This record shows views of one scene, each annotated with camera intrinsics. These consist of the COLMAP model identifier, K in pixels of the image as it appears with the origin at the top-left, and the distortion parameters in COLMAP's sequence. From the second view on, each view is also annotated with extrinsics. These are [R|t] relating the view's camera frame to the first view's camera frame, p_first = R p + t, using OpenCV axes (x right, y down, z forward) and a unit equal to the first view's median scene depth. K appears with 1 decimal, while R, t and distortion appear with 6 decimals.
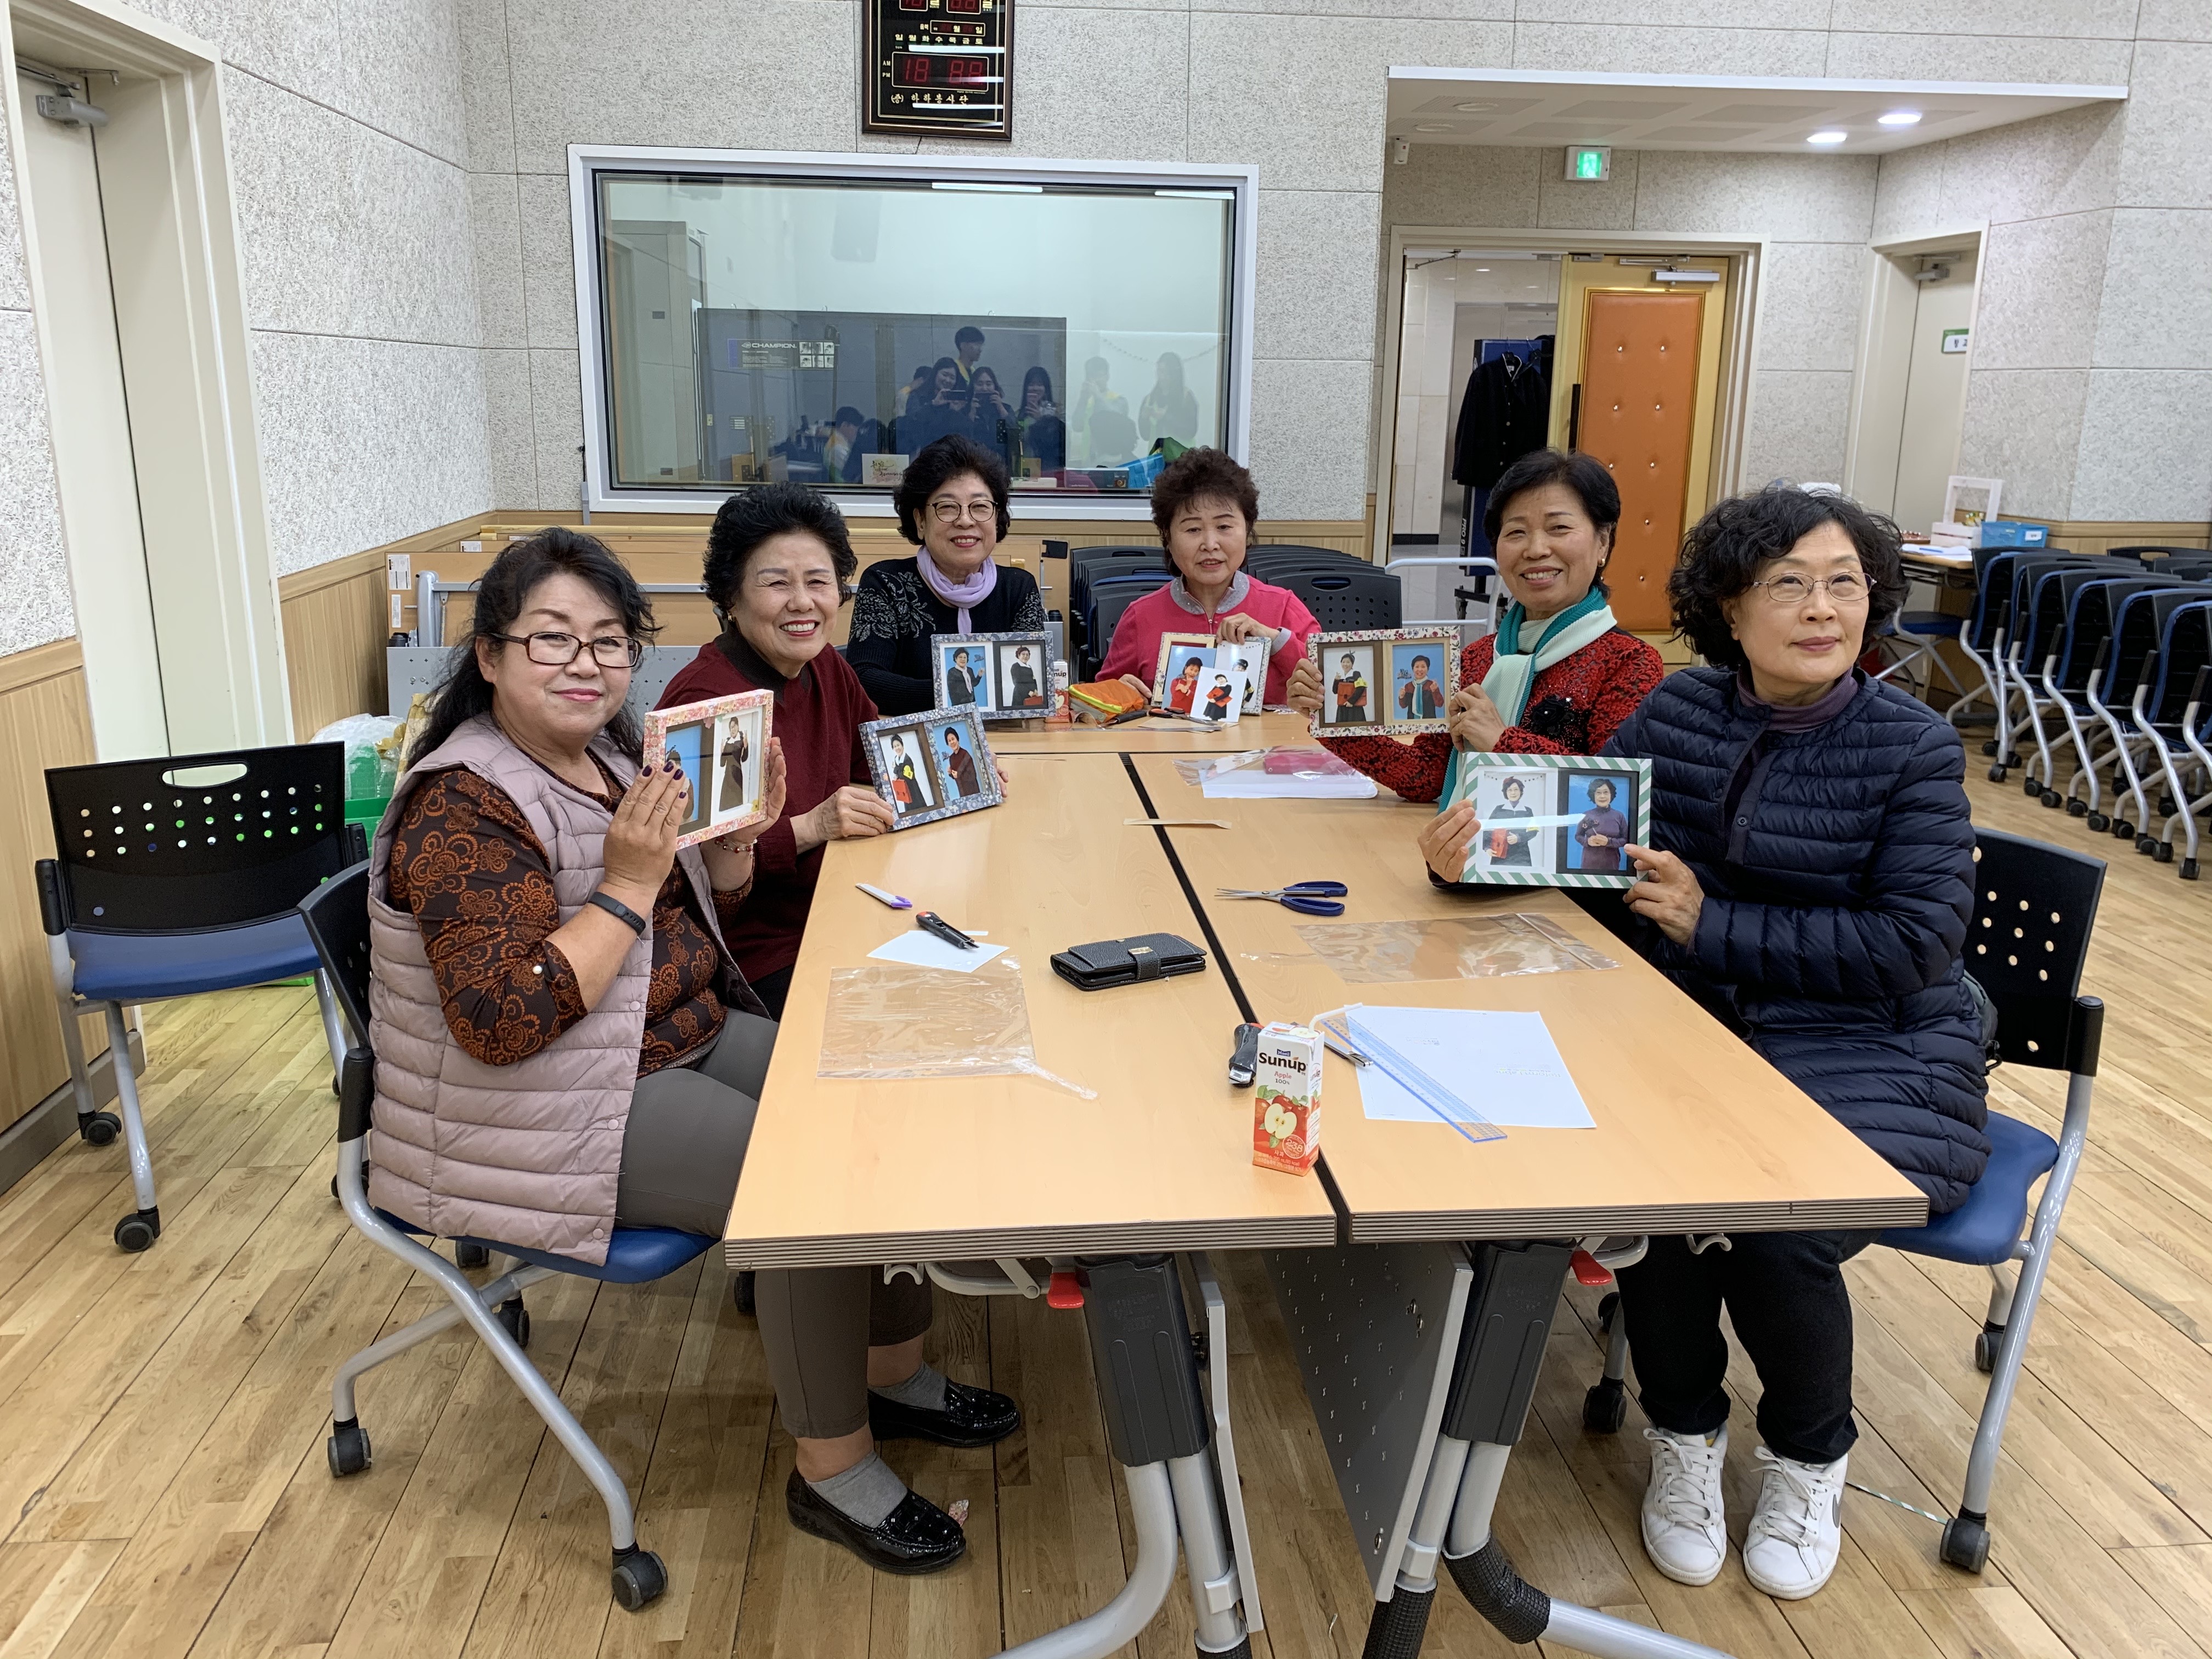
lens RADIAL K [[1696.1, 0, 1102.5], [0, 1696.1, 812.0], [0, 0, 1]] dist [0.031616, -0.030196]
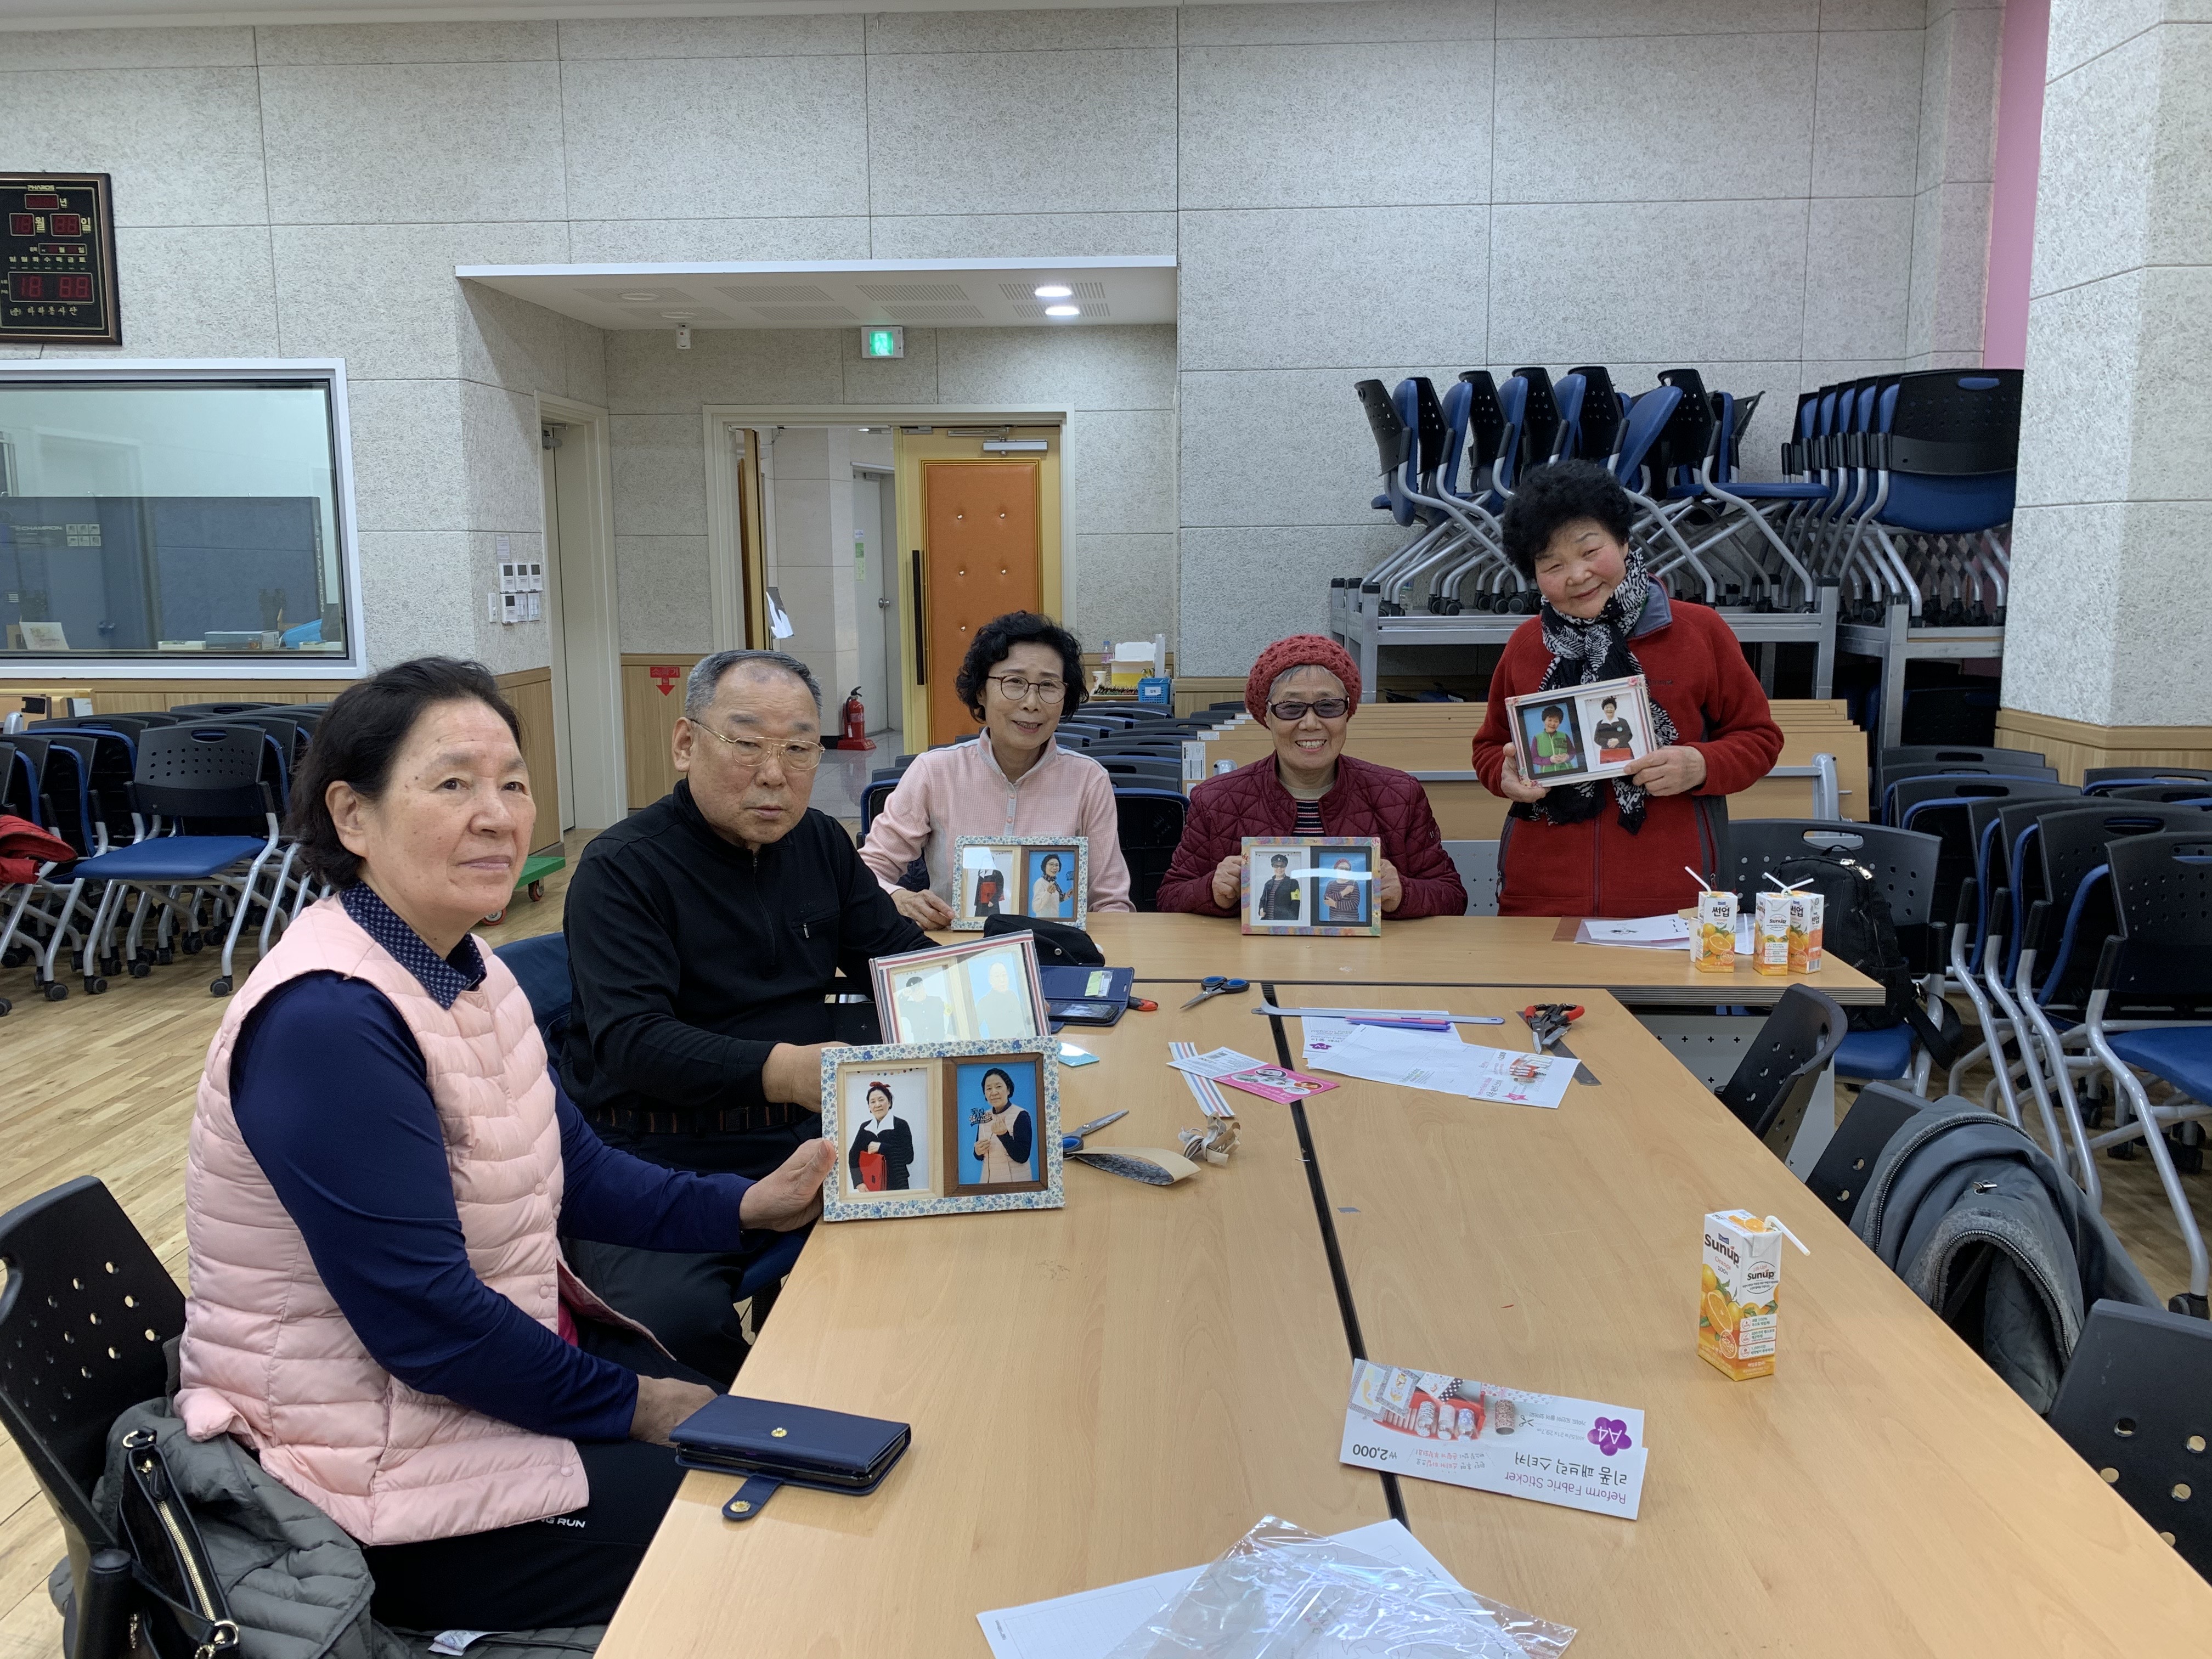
lens RADIAL K [[1696.1, 0, 1098.9], [0, 1696.1, 840.3], [0, 0, 1]] dist [0.031616, -0.030196]
pose [[0.987329, 0.008603, -0.158456, 0.752827], [-0.021335, 0.996660, -0.078823, 0.004765], [0.157248, 0.081205, 0.984215, 0.023813]]
